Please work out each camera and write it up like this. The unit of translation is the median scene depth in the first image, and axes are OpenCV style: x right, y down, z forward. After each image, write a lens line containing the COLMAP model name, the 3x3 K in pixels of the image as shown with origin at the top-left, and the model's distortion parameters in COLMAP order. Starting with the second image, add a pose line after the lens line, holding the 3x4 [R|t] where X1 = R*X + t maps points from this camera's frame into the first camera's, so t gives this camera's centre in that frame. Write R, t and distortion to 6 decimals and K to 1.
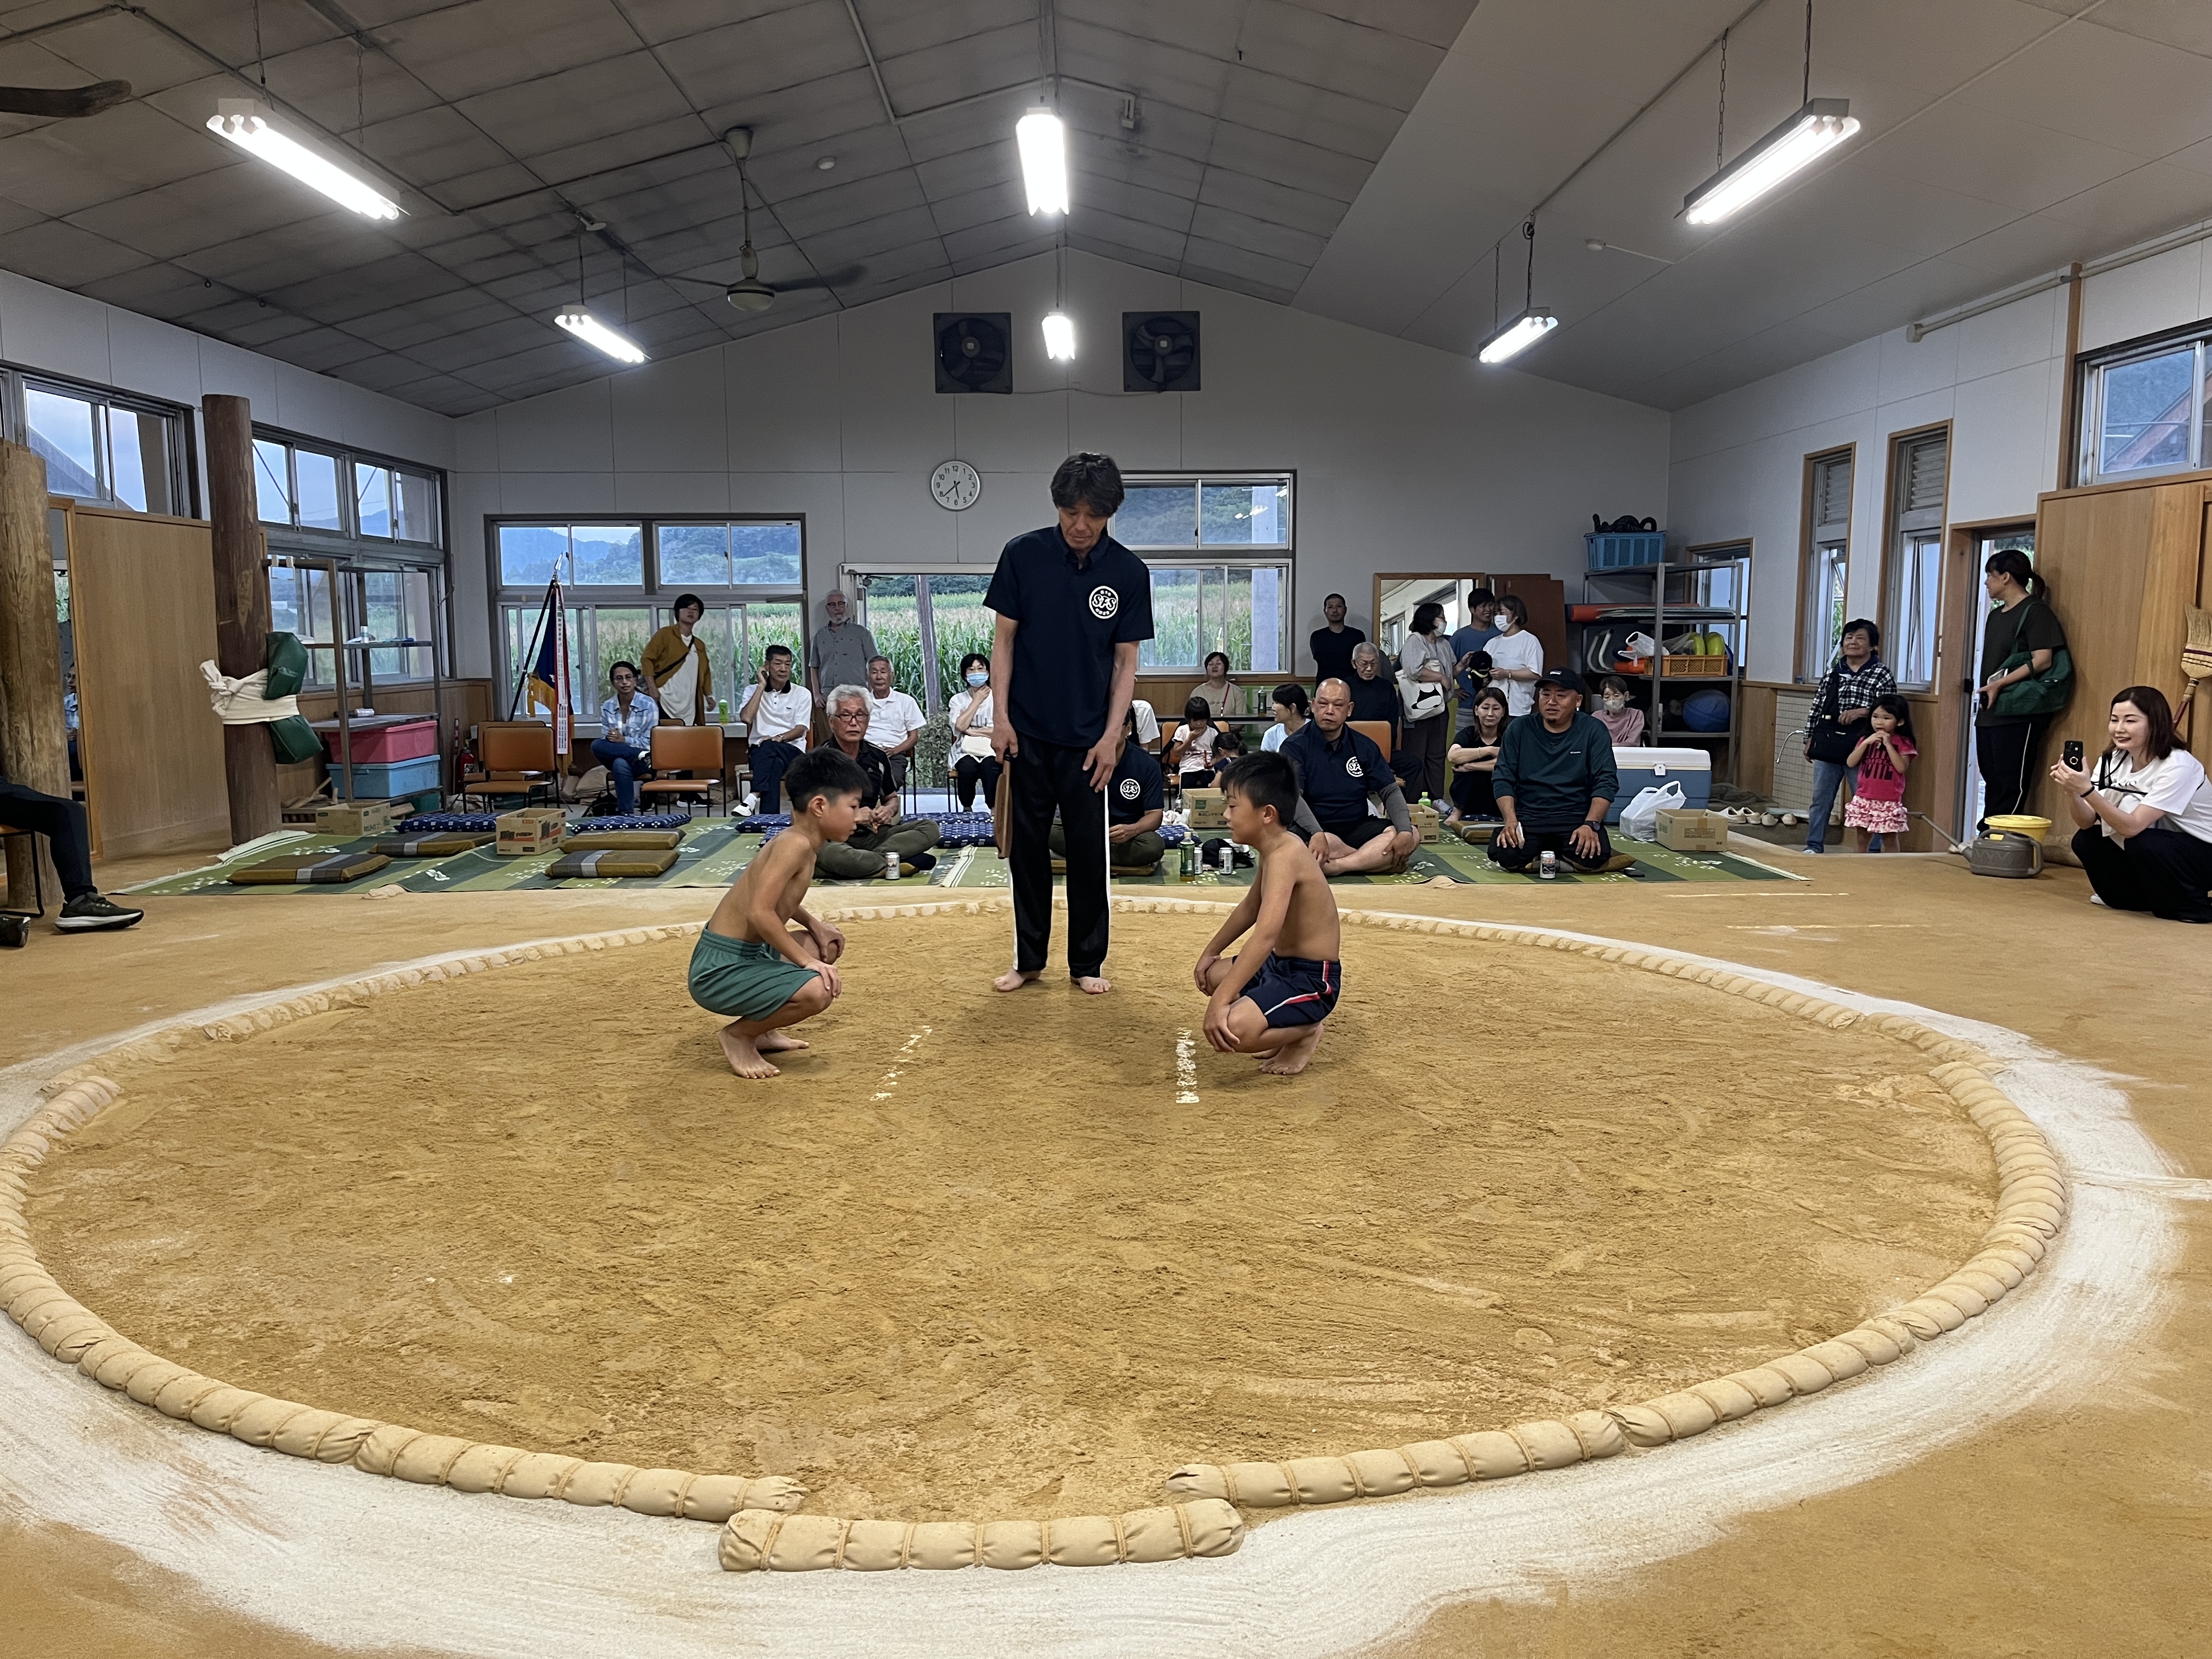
lens RADIAL K [[1691.7, 0, 1121.5], [0, 1691.7, 837.2], [0, 0, 1]] dist [0.066424, -0.083610]
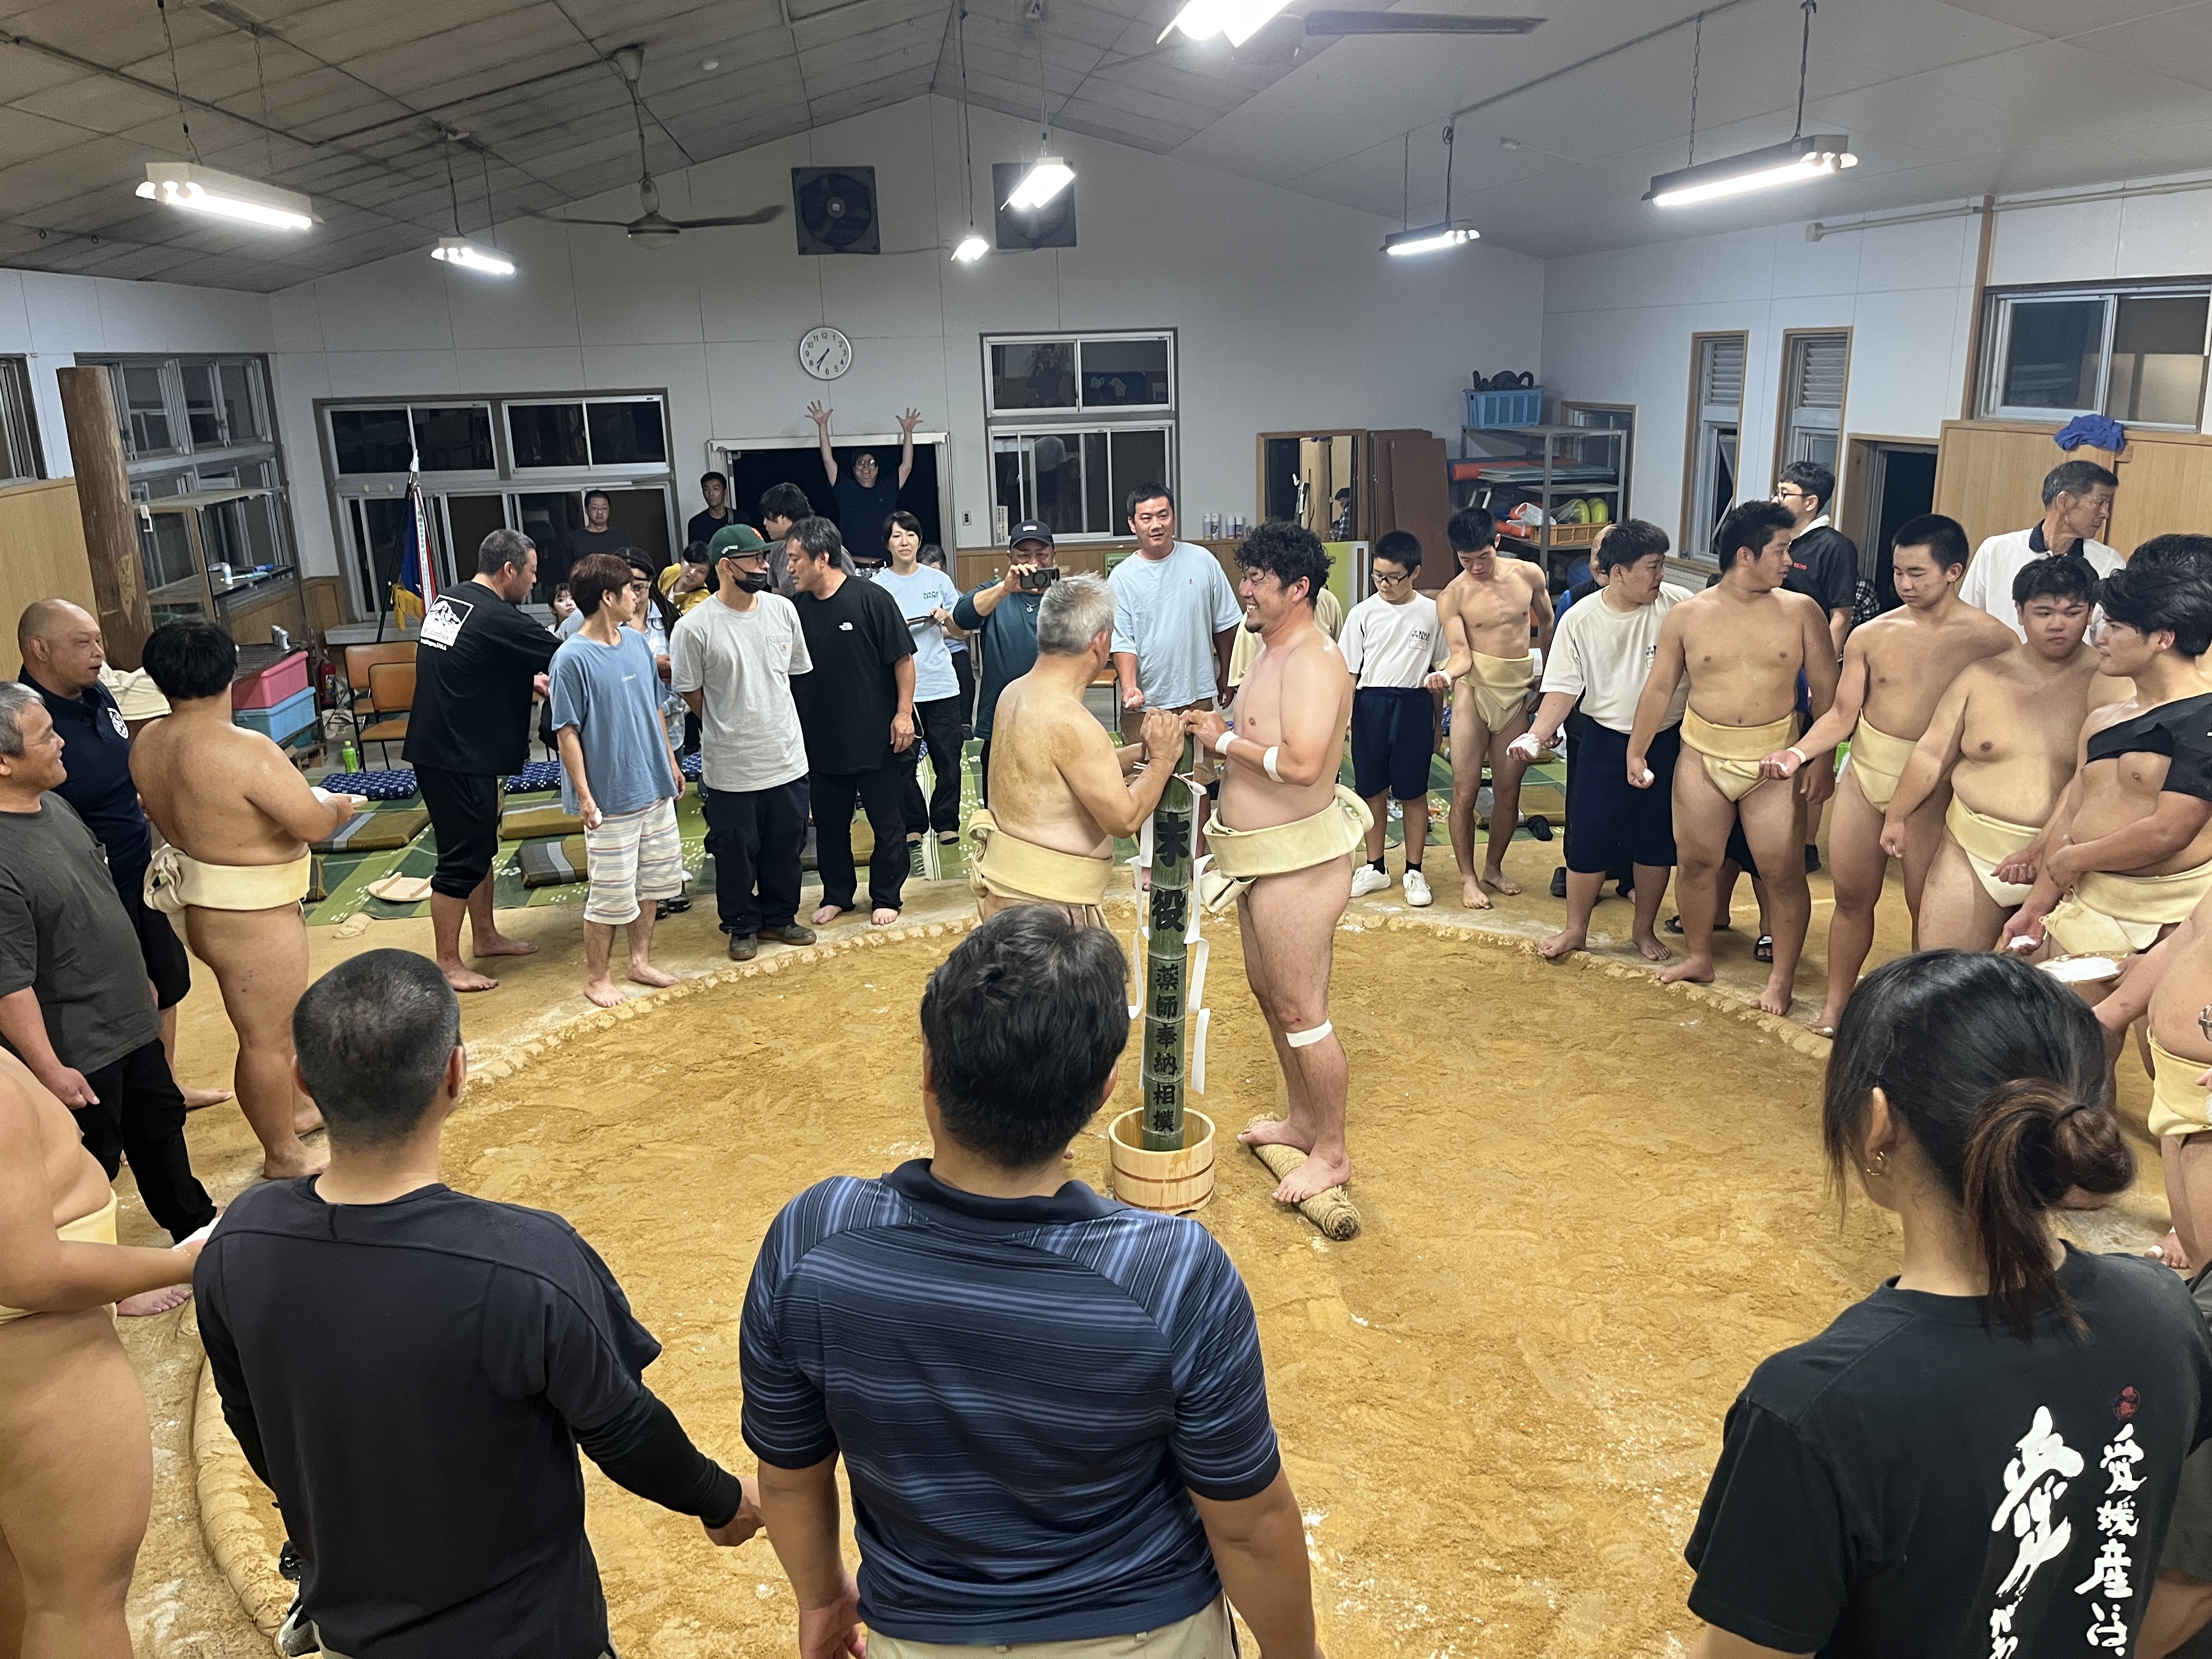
lens RADIAL K [[1691.7, 0, 1117.8], [0, 1691.7, 820.9], [0, 0, 1]] dist [0.066424, -0.083610]
pose [[0.991900, -0.058073, 0.112972, -0.089499], [0.040912, 0.988037, 0.148689, -0.127823], [-0.120256, -0.142862, 0.982410, 0.001904]]
